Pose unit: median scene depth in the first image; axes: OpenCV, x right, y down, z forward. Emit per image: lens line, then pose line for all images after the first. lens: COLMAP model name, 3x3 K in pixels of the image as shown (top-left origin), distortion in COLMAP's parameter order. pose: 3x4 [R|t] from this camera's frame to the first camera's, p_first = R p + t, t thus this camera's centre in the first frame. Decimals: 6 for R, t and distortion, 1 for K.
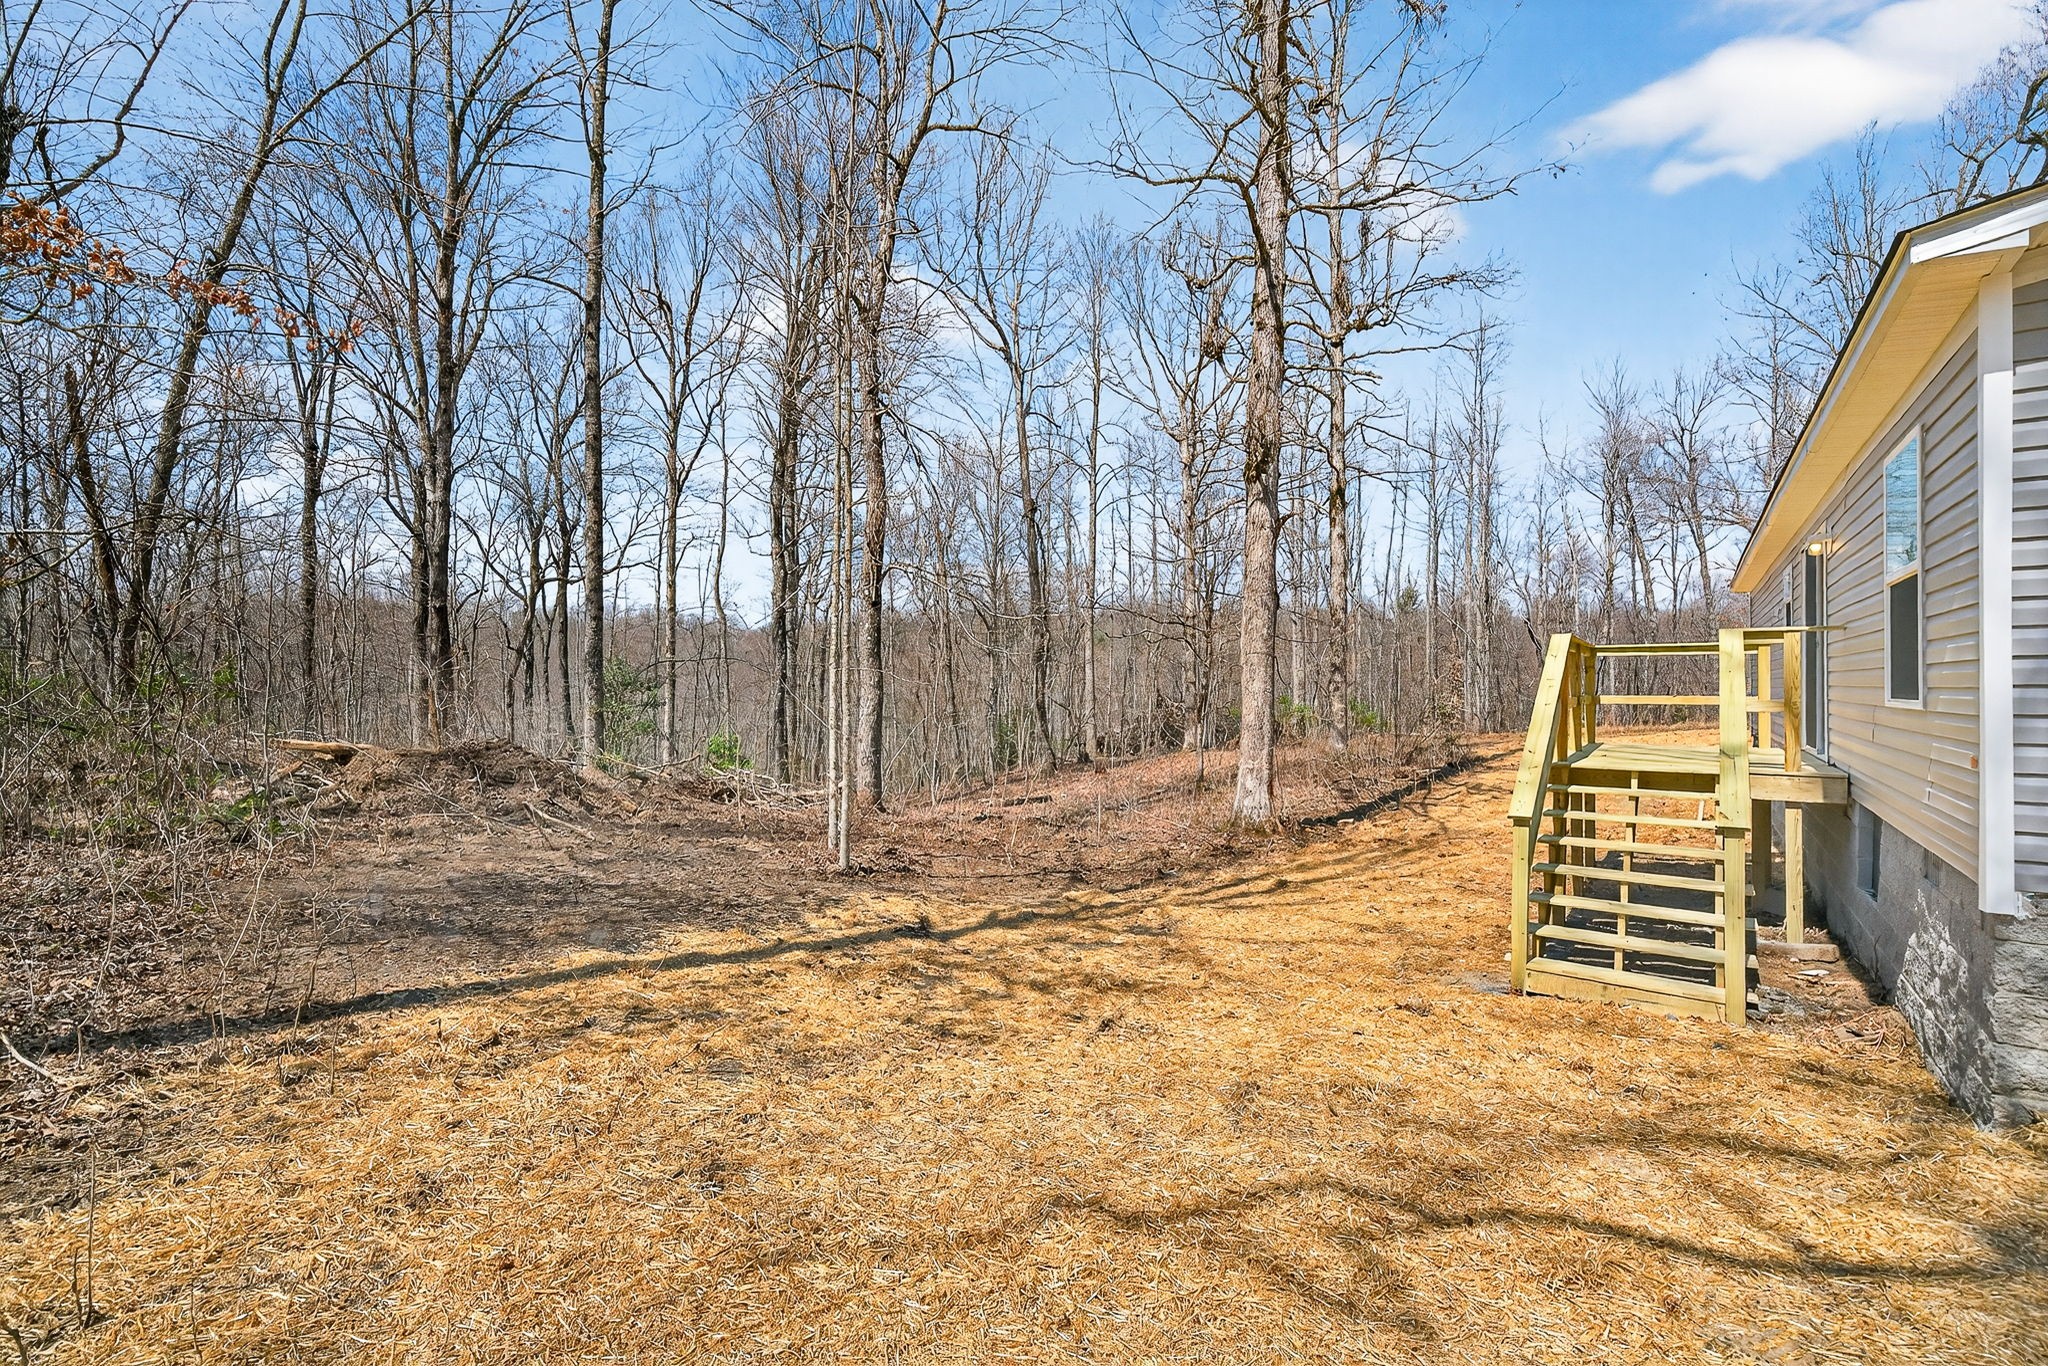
lens RADIAL K [[935.4, 0, 1024.0], [0, 935.4, 683.0], [0, 0, 1]] dist [-0.001215, 0.000672]
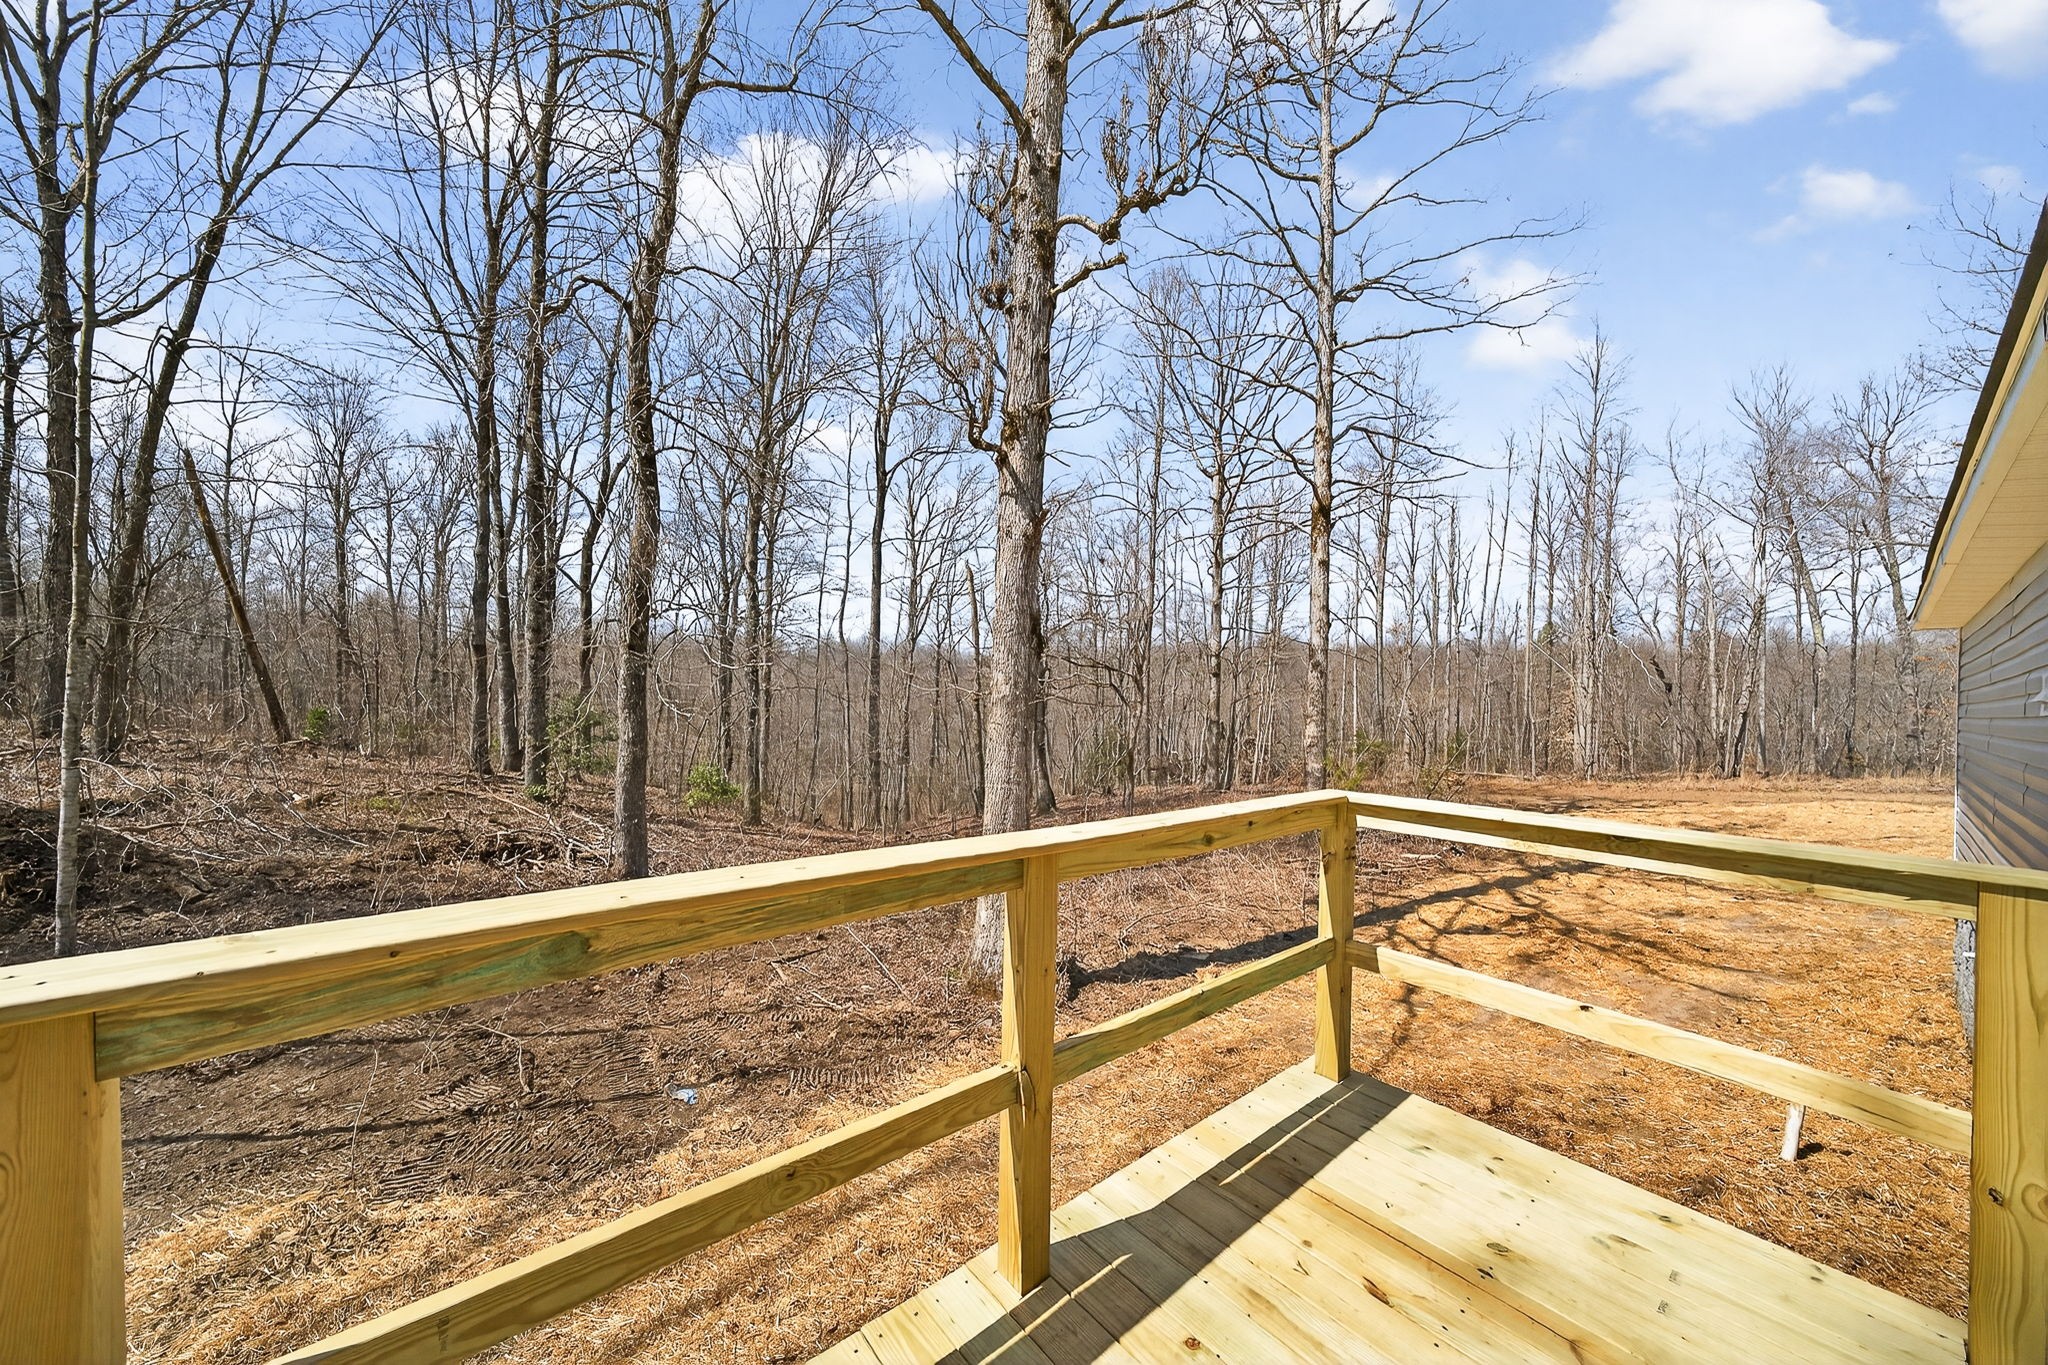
lens RADIAL K [[697.2, 0, 1031.9], [0, 697.2, 692.7], [0, 0, 1]] dist [0.001355, 0.000062]
pose [[0.964323, 0.019845, -0.263985, 0.417204], [-0.021439, 0.999765, -0.003160, -0.054850], [0.263861, 0.008707, 0.964522, 0.542170]]
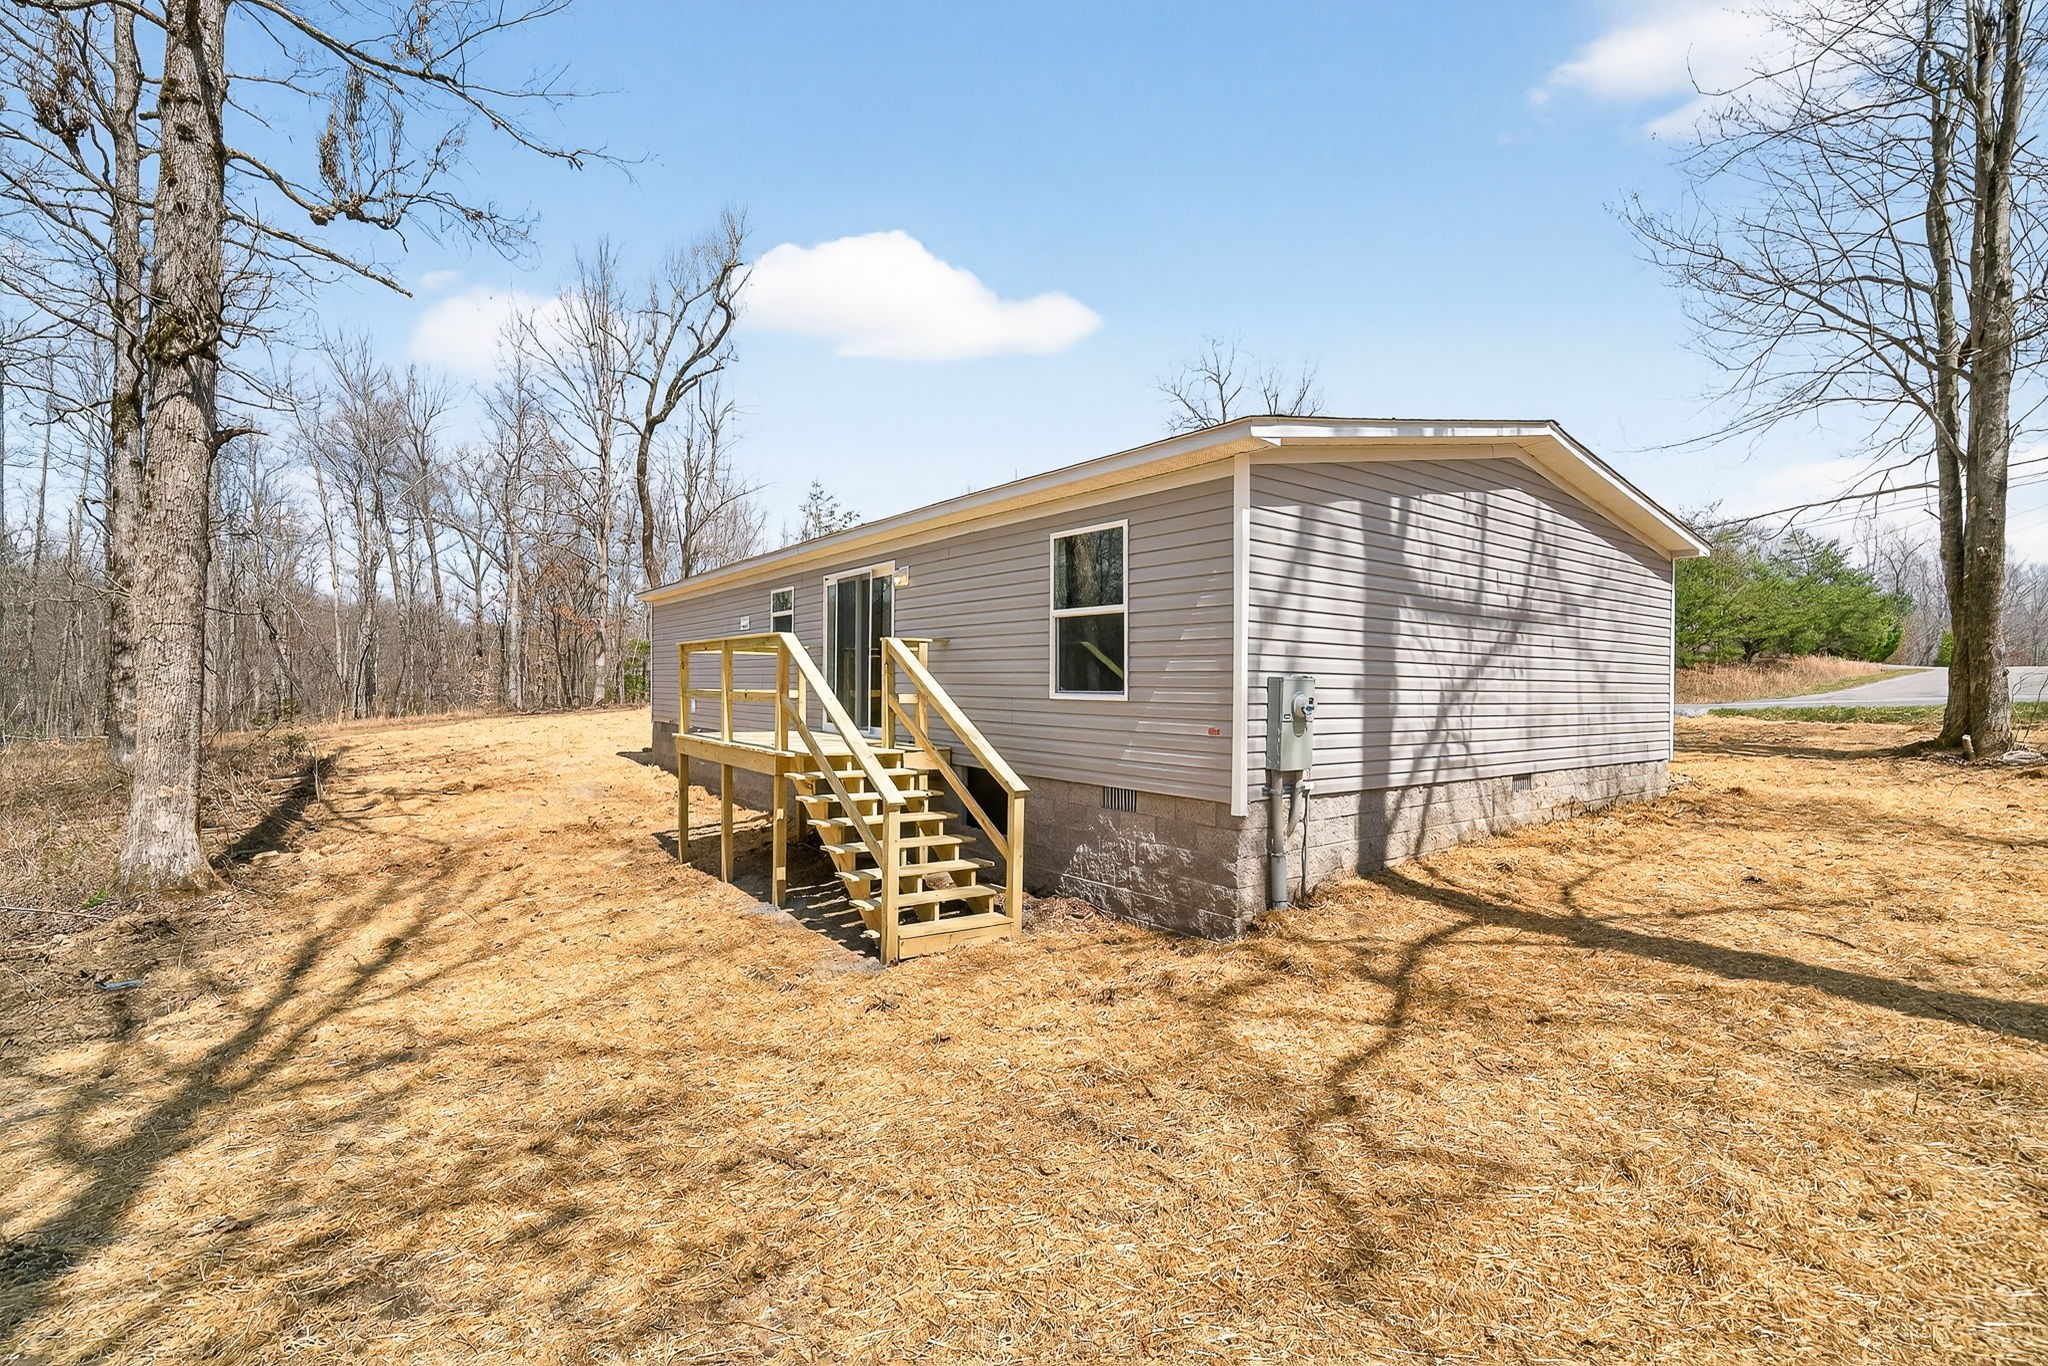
lens RADIAL K [[898.1, 0, 1024.5], [0, 898.1, 693.6], [0, 0, 1]] dist [0.001730, 0.000285]
pose [[0.299177, -0.001292, 0.954197, -0.188213], [-0.017816, 0.999817, 0.006940, 0.002874], [-0.954031, -0.019076, 0.299100, 0.237579]]
